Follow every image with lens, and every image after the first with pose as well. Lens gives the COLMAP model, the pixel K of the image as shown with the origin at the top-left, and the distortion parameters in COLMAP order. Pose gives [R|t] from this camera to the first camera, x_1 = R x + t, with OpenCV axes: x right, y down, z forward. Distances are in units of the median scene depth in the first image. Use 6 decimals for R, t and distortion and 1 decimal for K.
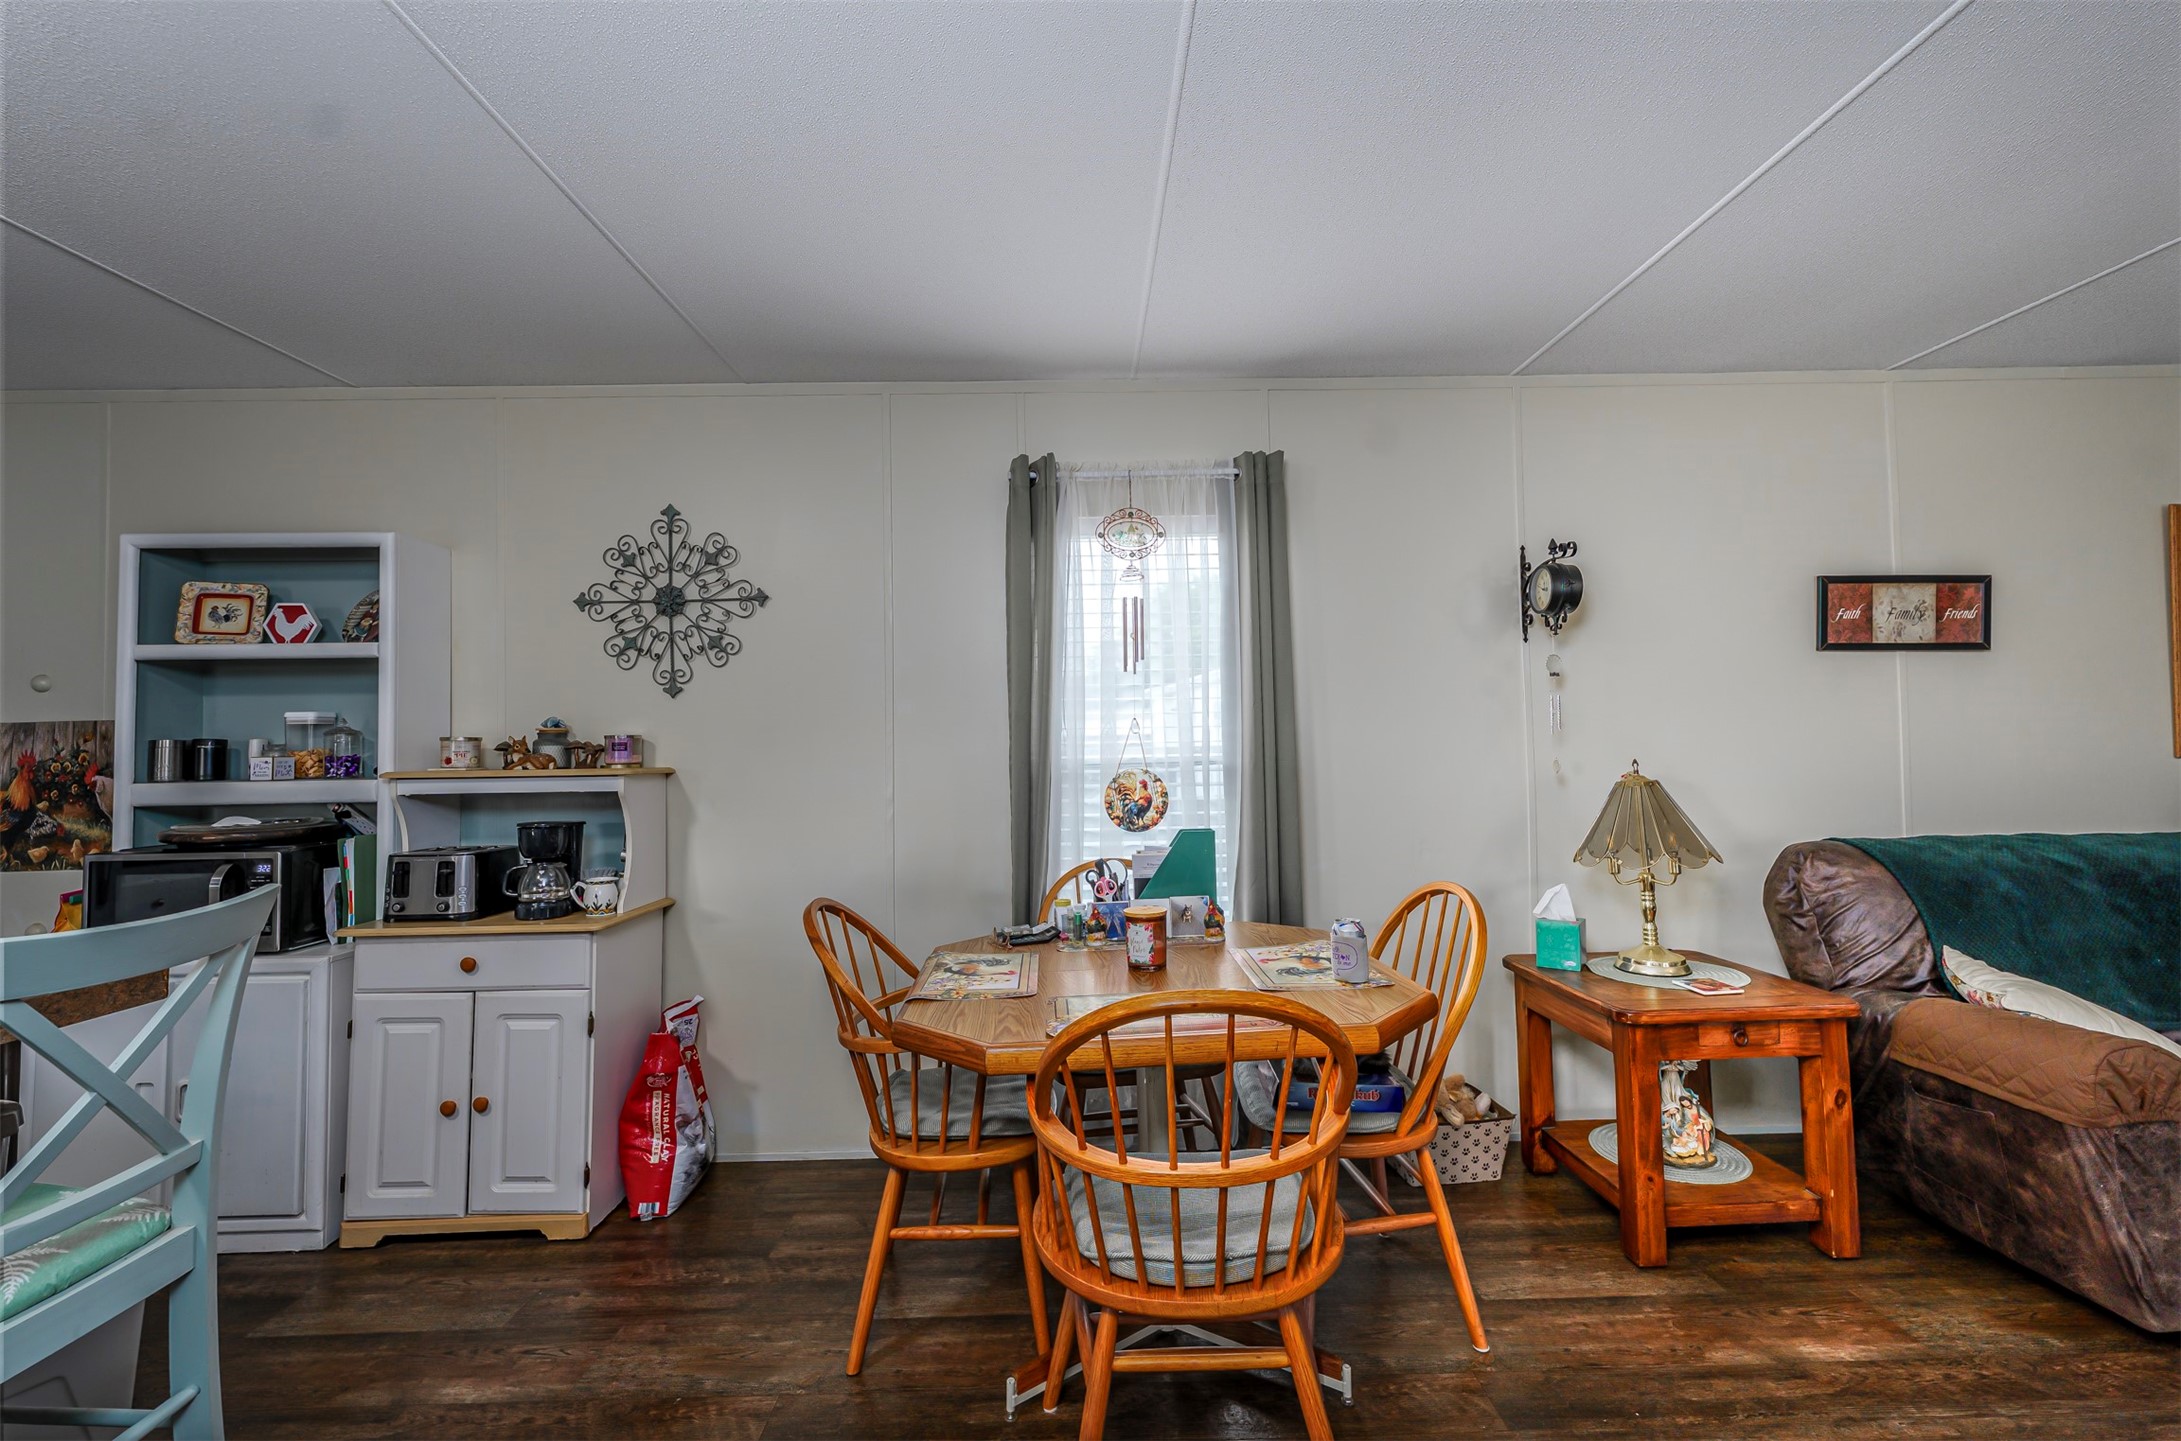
lens RADIAL K [[889.8, 0, 1090.9], [0, 889.8, 712.3], [0, 0, 1]] dist [0.003508, -0.000816]
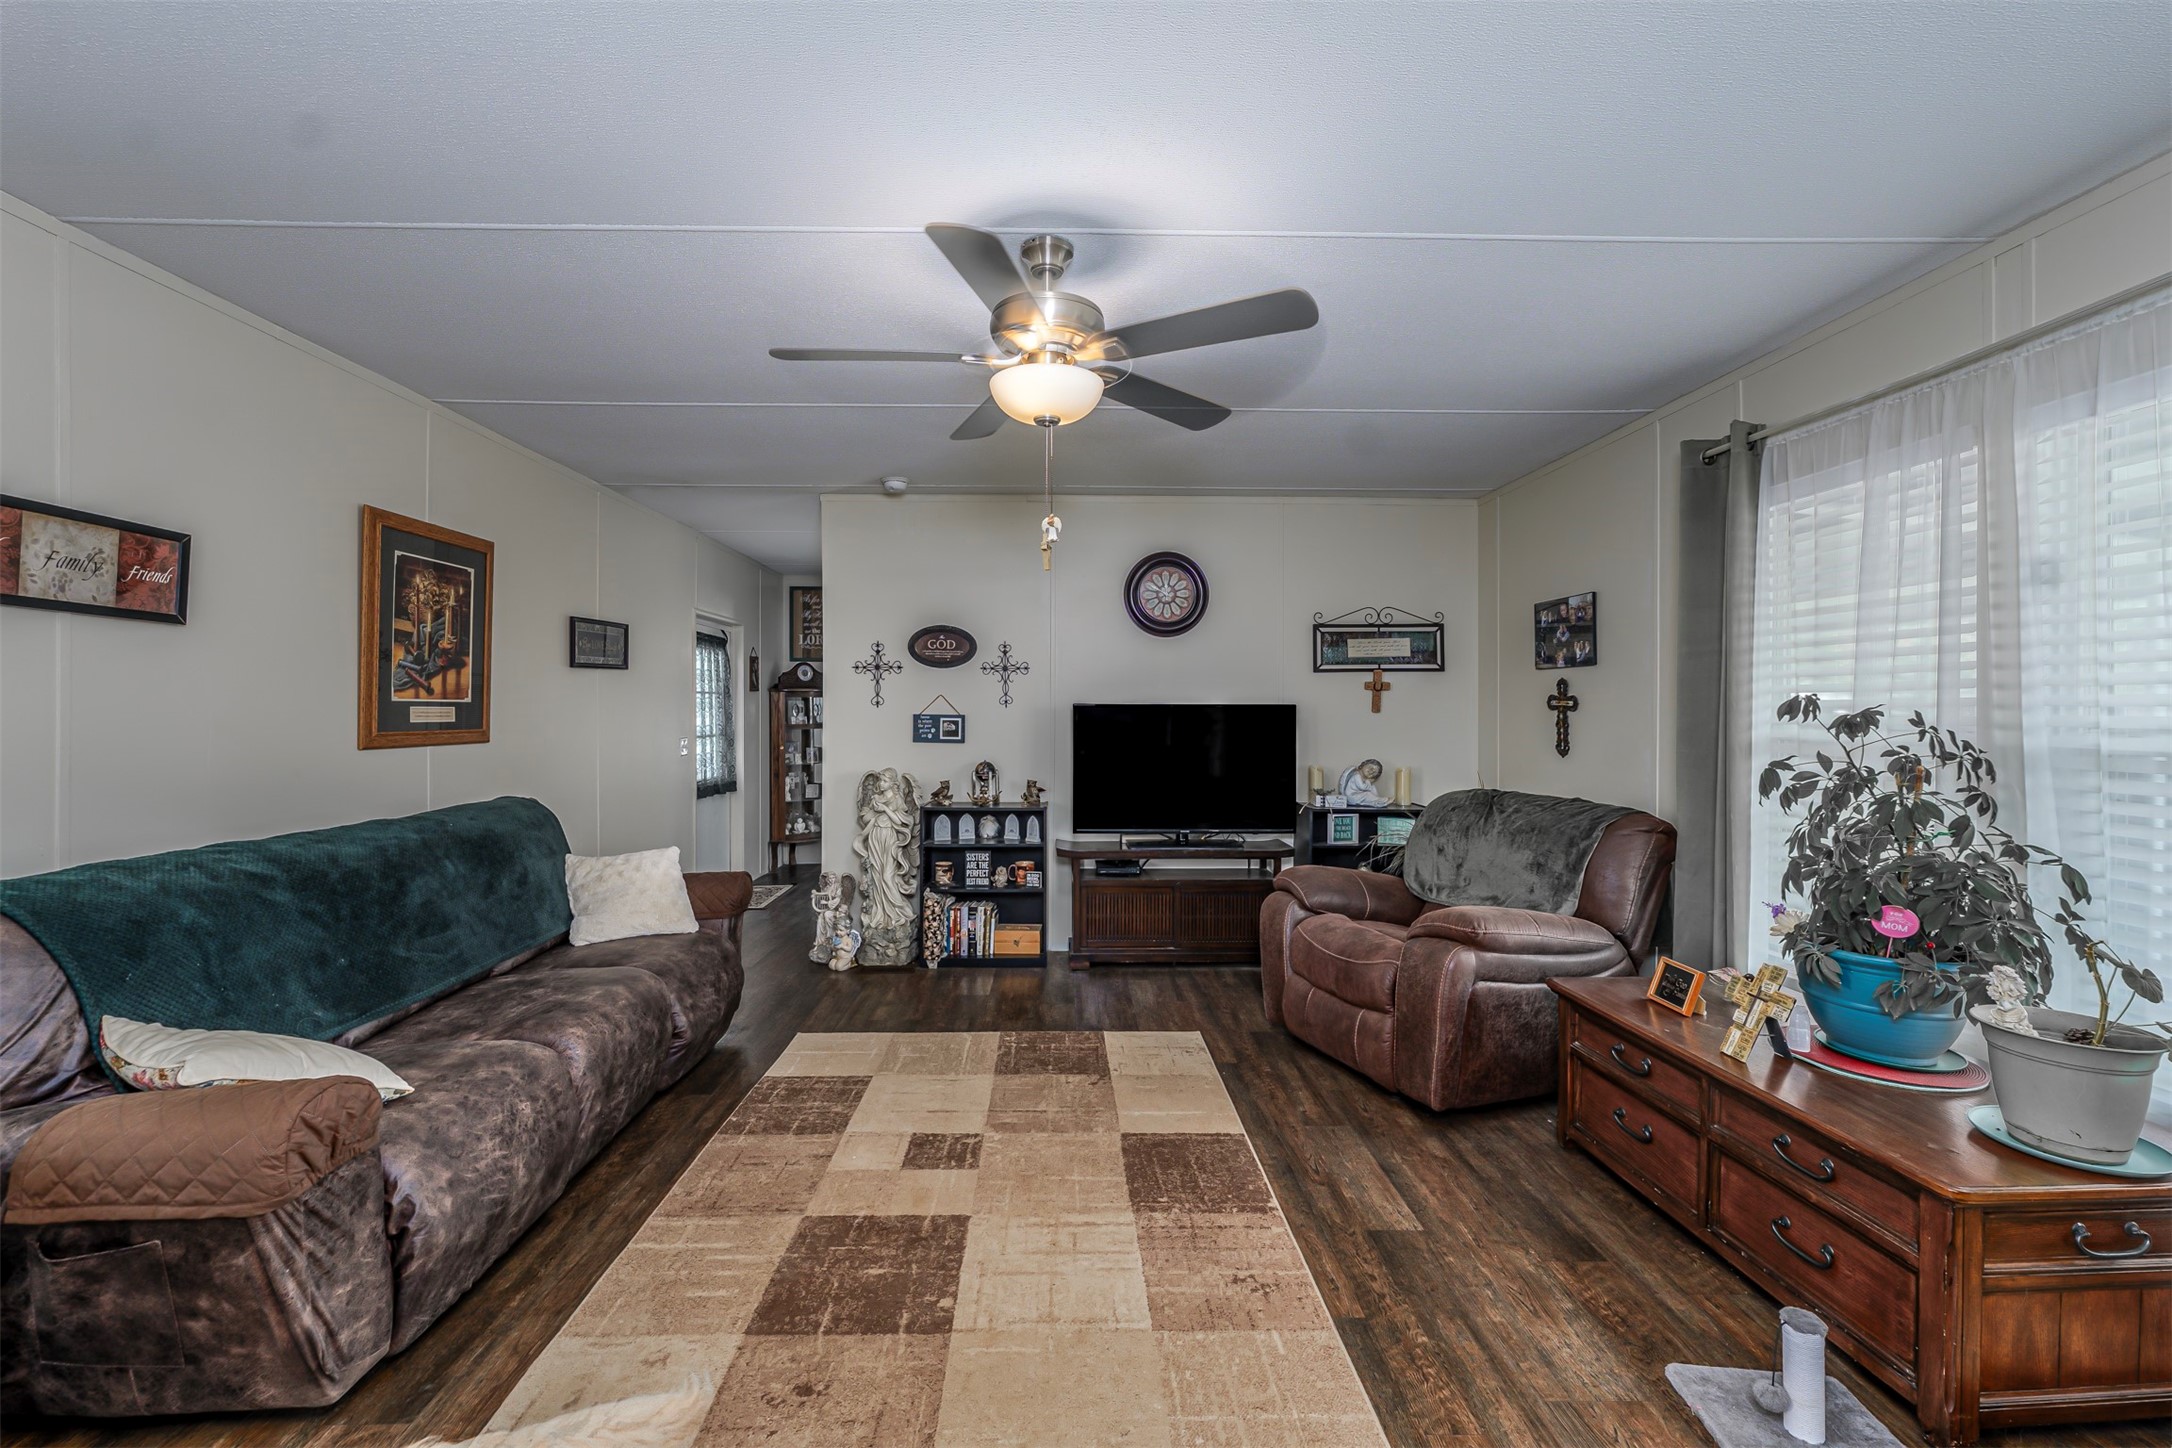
lens RADIAL K [[899.4, 0, 1085.4], [0, 899.4, 713.7], [0, 0, 1]] dist [0.006829, -0.002830]
pose [[-0.004054, 0.017814, 0.999833, 0.194822], [-0.027554, 0.999460, -0.017919, 0.004900], [-0.999612, -0.027623, -0.003561, 0.191744]]
